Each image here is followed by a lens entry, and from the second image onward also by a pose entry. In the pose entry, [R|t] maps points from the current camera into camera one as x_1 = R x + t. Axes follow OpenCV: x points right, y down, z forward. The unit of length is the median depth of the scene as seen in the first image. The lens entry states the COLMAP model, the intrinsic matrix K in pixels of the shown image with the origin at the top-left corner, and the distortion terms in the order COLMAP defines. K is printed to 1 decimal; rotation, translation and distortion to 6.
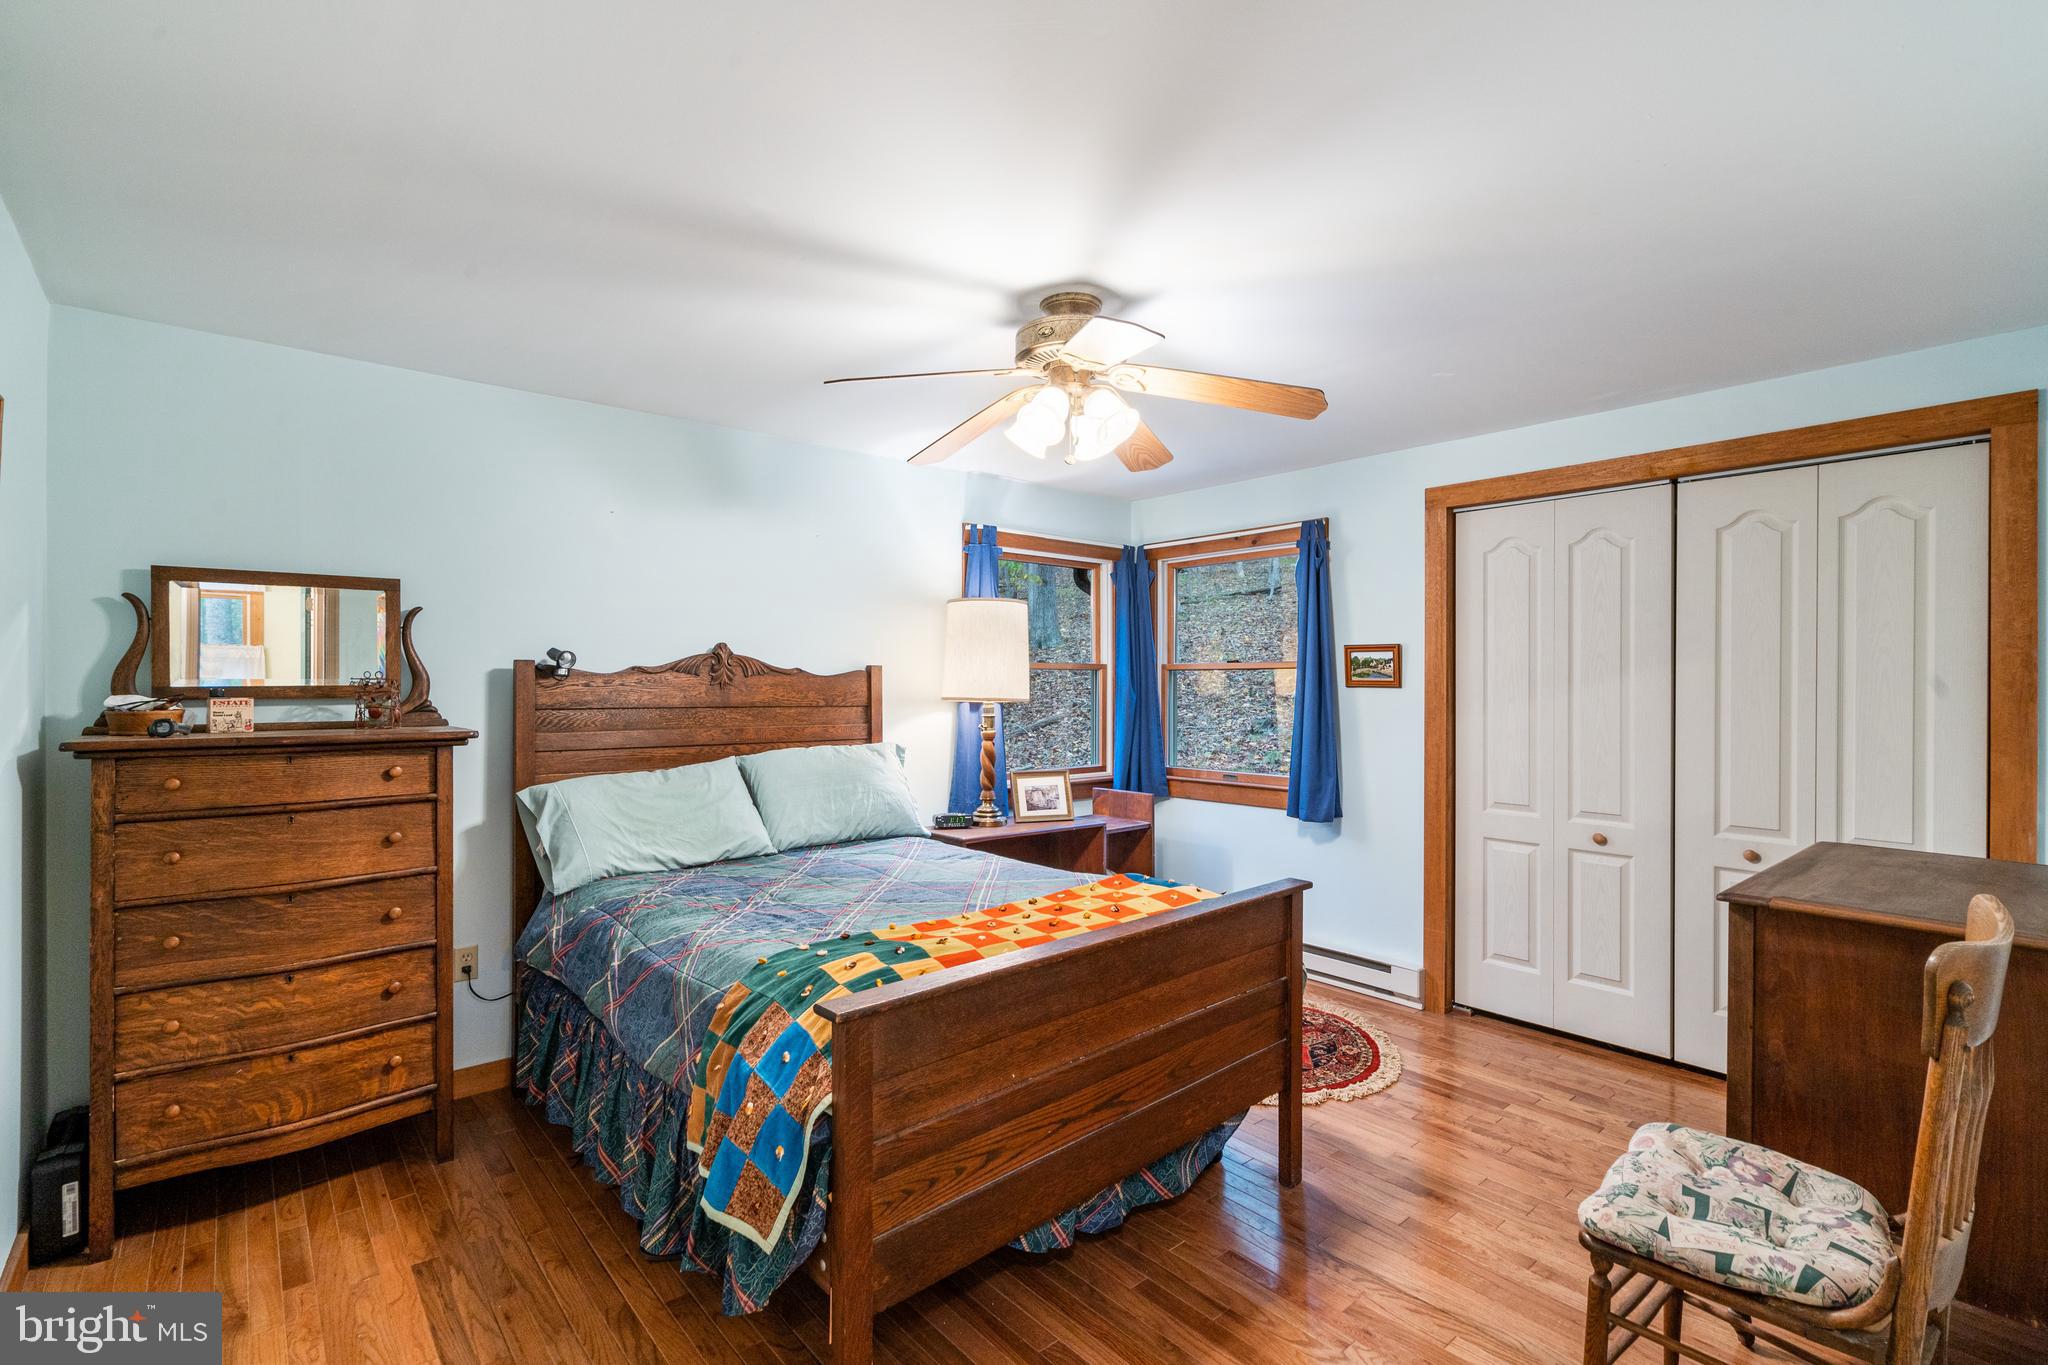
lens RADIAL K [[940.6, 0, 1026.1], [0, 940.6, 683.3], [0, 0, 1]] dist [-0.002021, 0.000873]
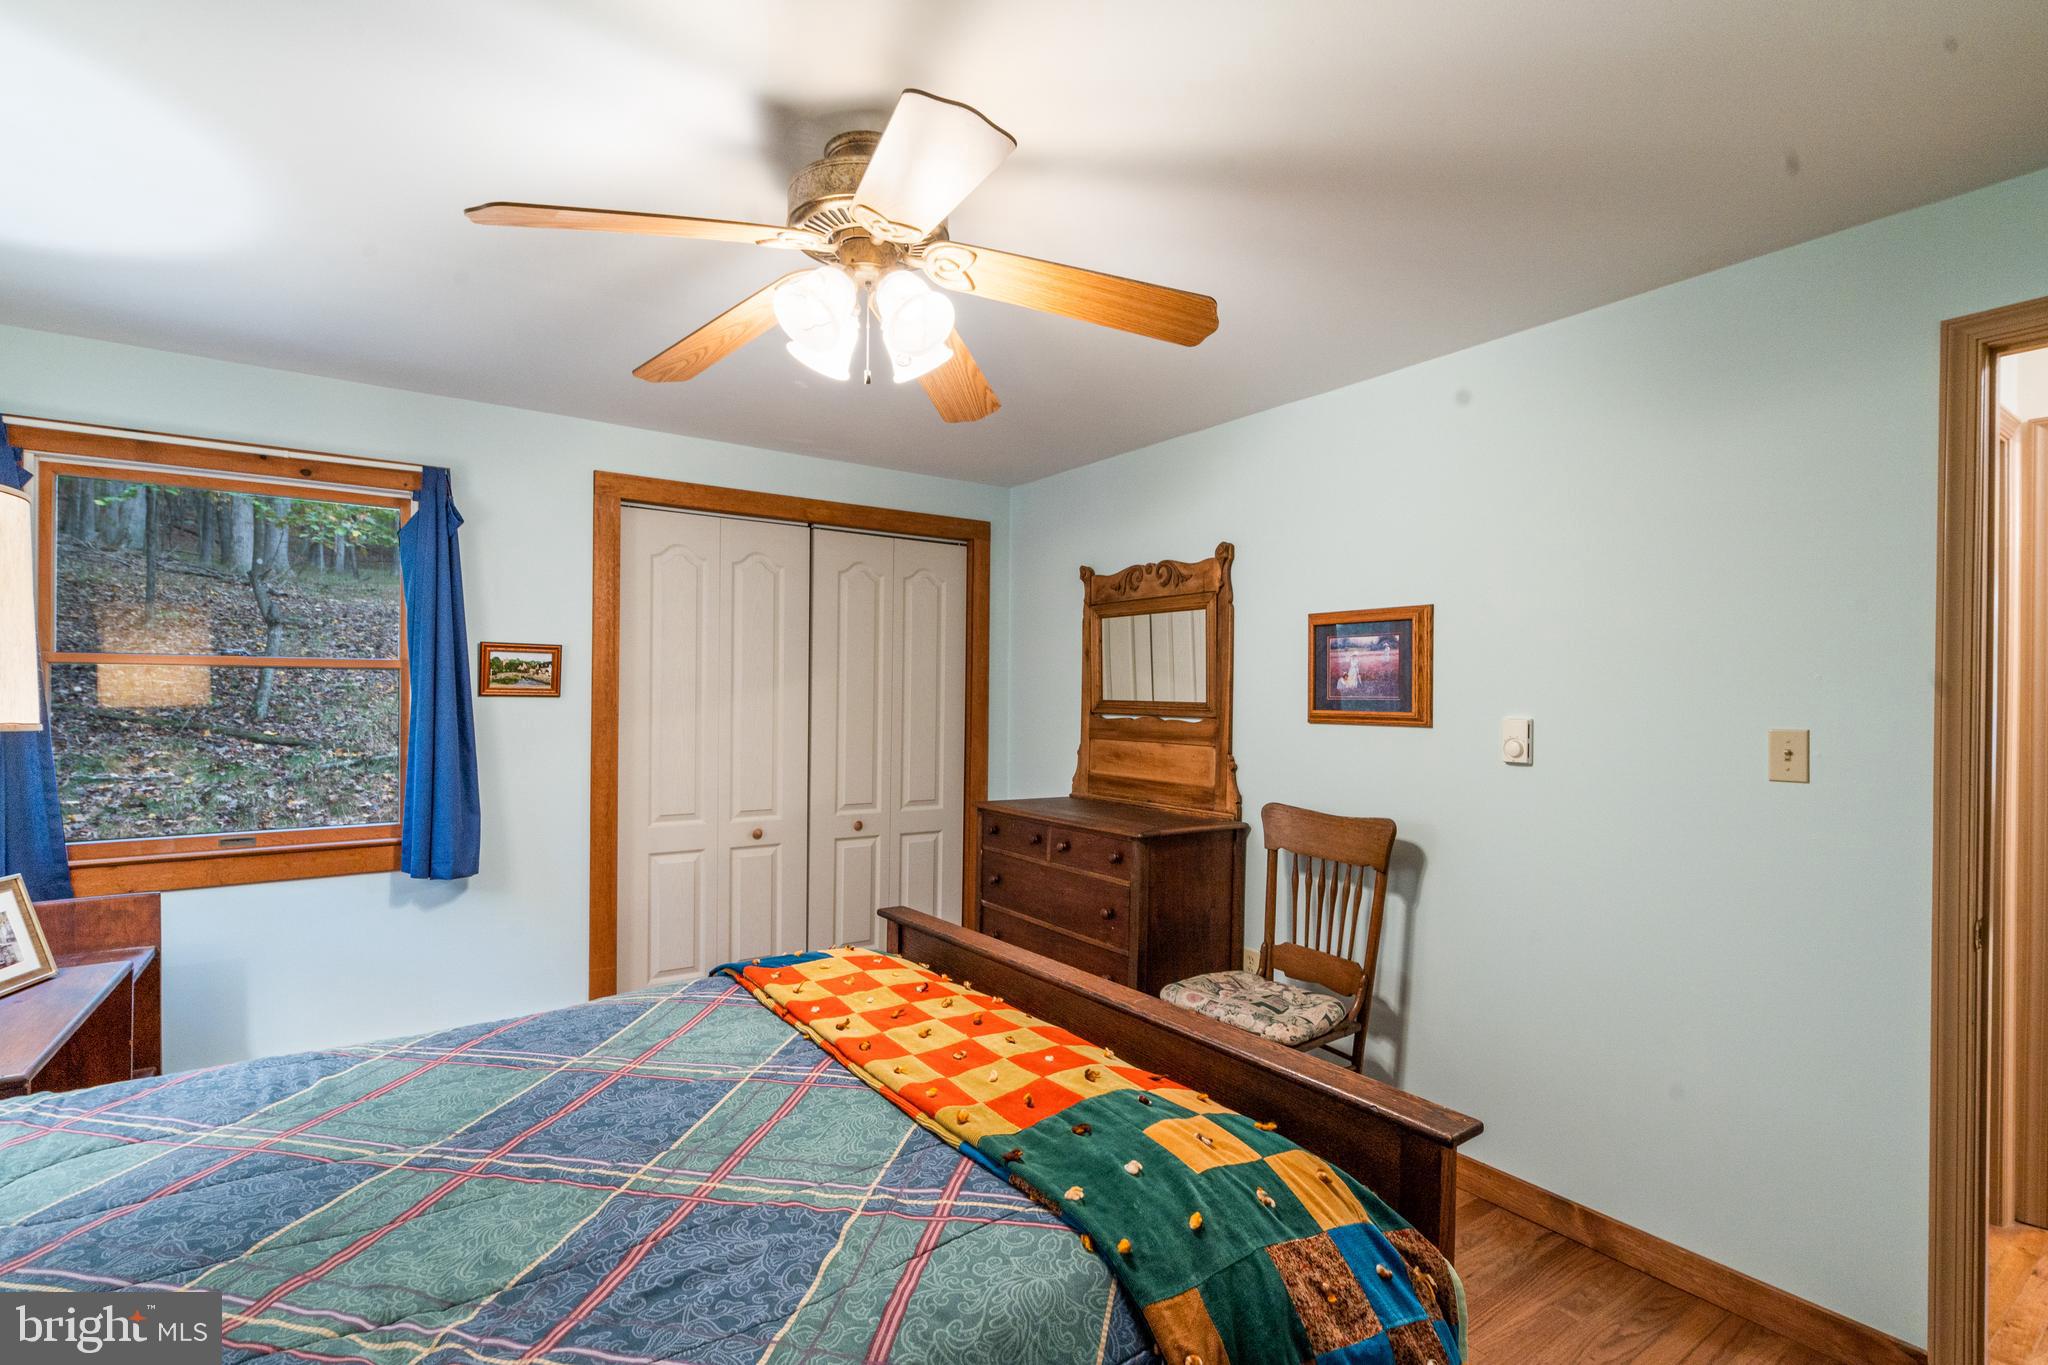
lens RADIAL K [[940.6, 0, 1027.1], [0, 940.6, 692.3], [0, 0, 1]] dist [-0.002021, 0.000873]
pose [[0.100746, 0.000119, 0.994912, -0.398633], [-0.009824, 0.999951, 0.000875, -0.004184], [-0.994864, -0.009863, 0.100742, 0.496589]]
